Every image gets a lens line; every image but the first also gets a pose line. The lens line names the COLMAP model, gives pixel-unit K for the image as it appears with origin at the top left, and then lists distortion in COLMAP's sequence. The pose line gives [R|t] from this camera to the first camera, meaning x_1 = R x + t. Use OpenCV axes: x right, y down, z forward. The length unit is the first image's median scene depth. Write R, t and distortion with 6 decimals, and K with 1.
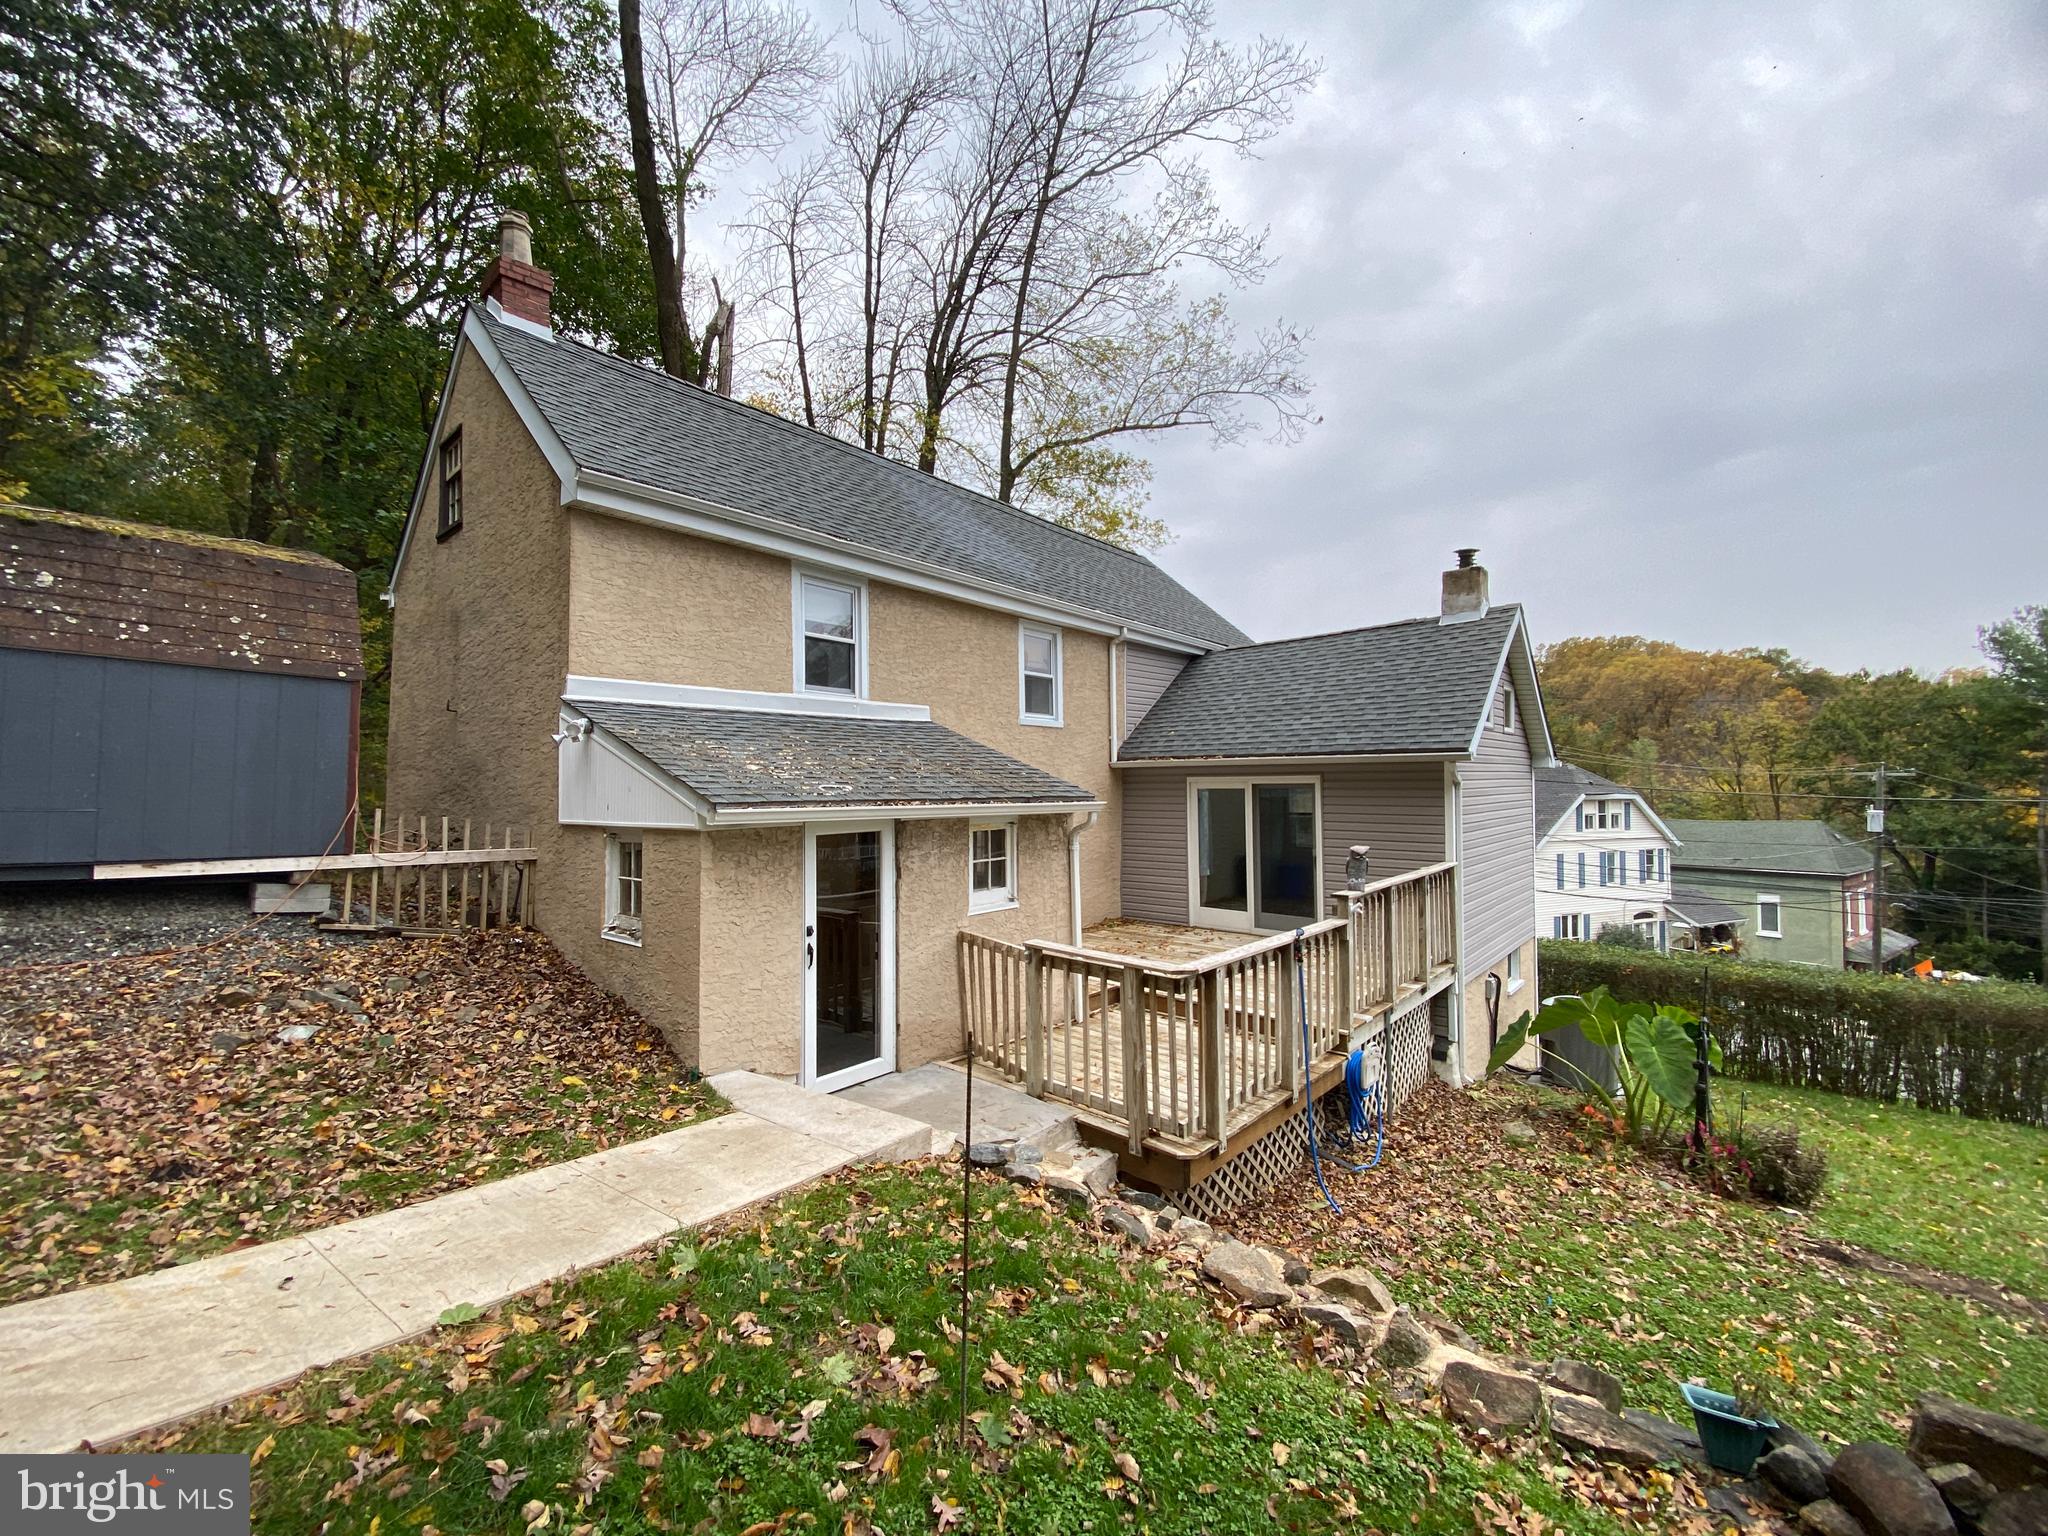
lens RADIAL K [[817.9, 0, 1020.9], [0, 817.9, 773.4], [0, 0, 1]] dist [0.027925, -0.028401]
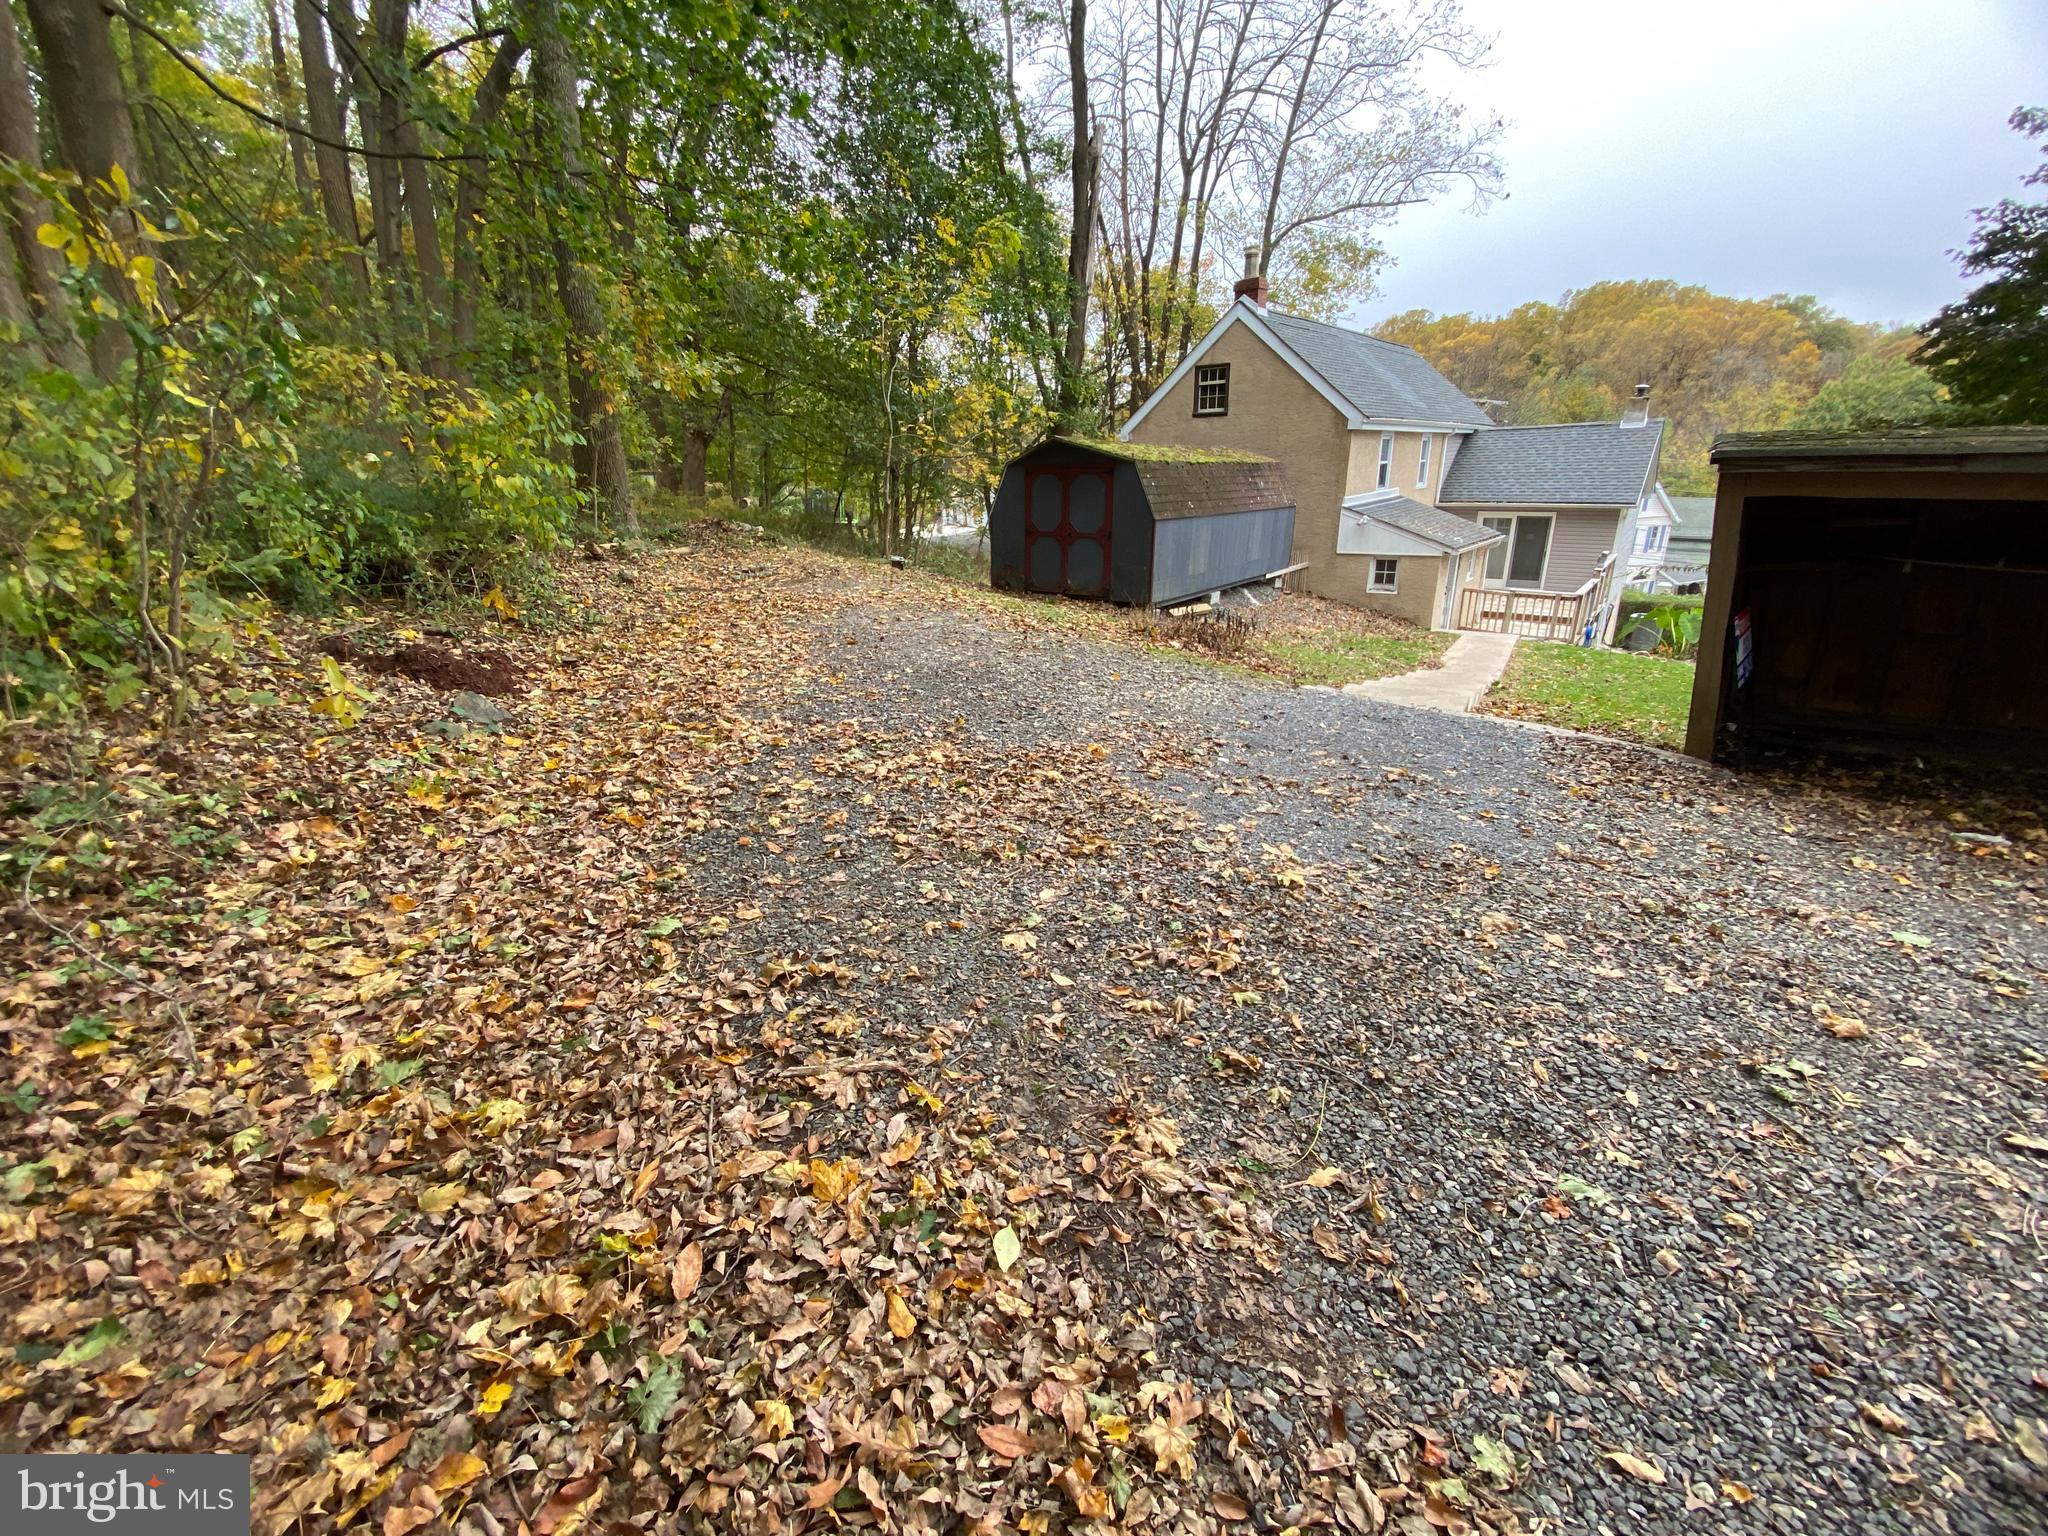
lens RADIAL K [[815.0, 0, 1024.0], [0, 815.0, 768.0], [0, 0, 1]] dist [0.000817, -0.011491]
pose [[0.998956, -0.037987, 0.025381, -1.112139], [0.026001, 0.929527, 0.367837, -0.196949], [-0.037565, -0.366793, 0.929544, -1.163231]]
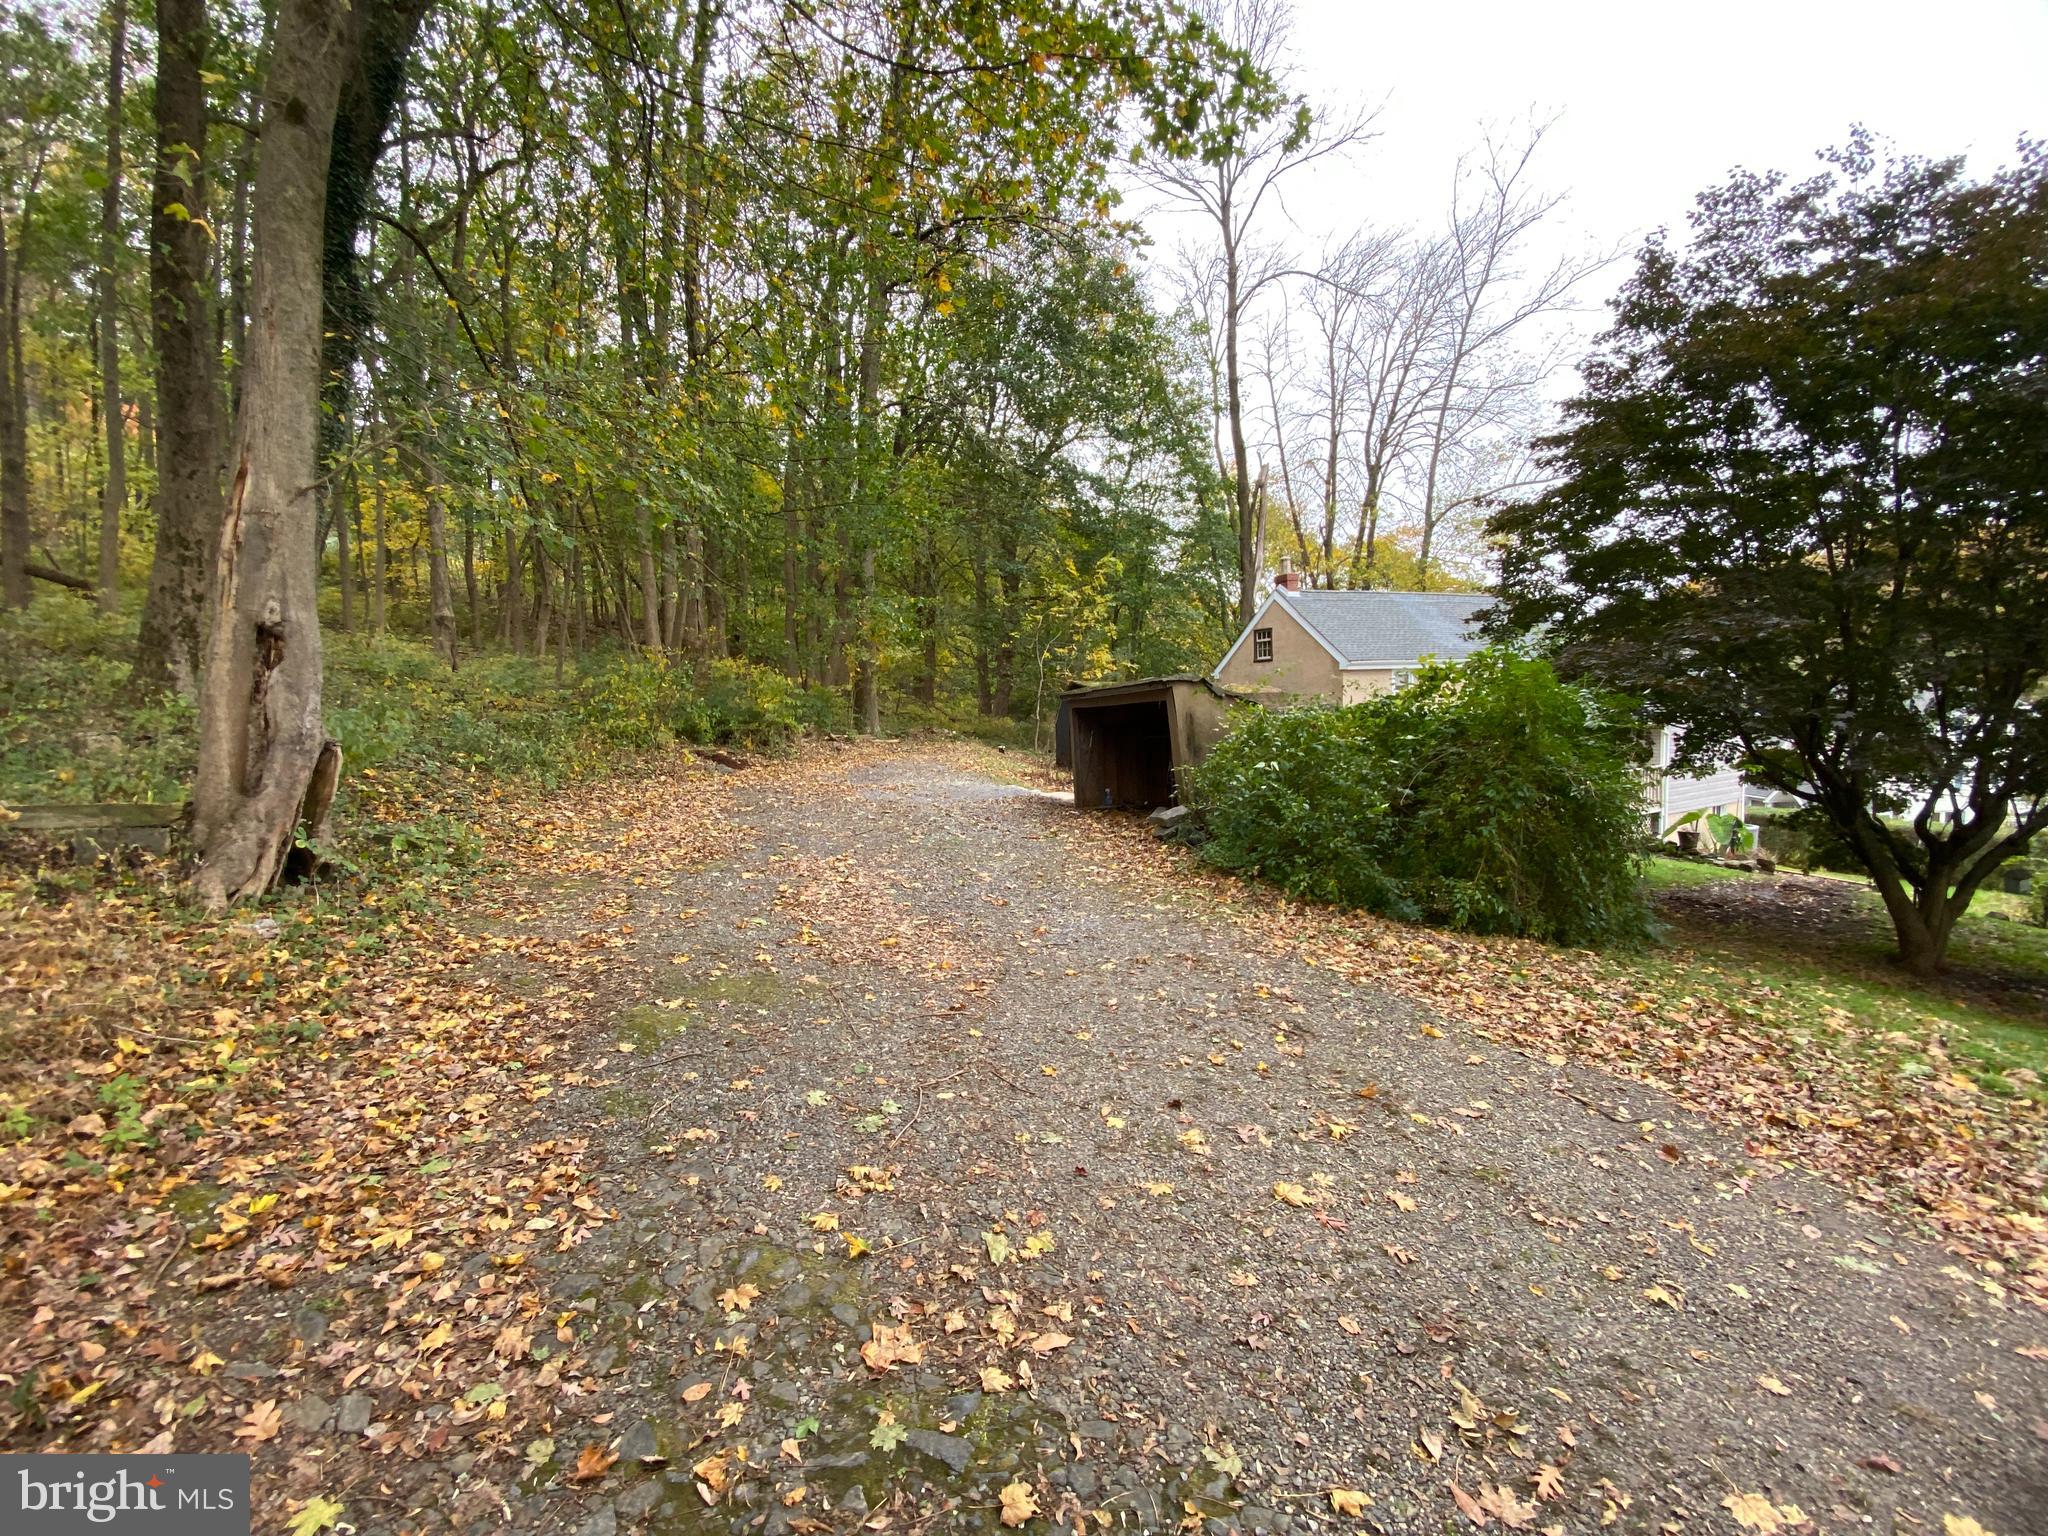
lens RADIAL K [[817.9, 0, 1020.9], [0, 817.9, 773.4], [0, 0, 1]] dist [0.027925, -0.028401]
pose [[0.909843, -0.005535, -0.414915, -0.214541], [0.049084, 0.994327, 0.094369, -0.178362], [0.412038, -0.106226, 0.904953, -1.920351]]
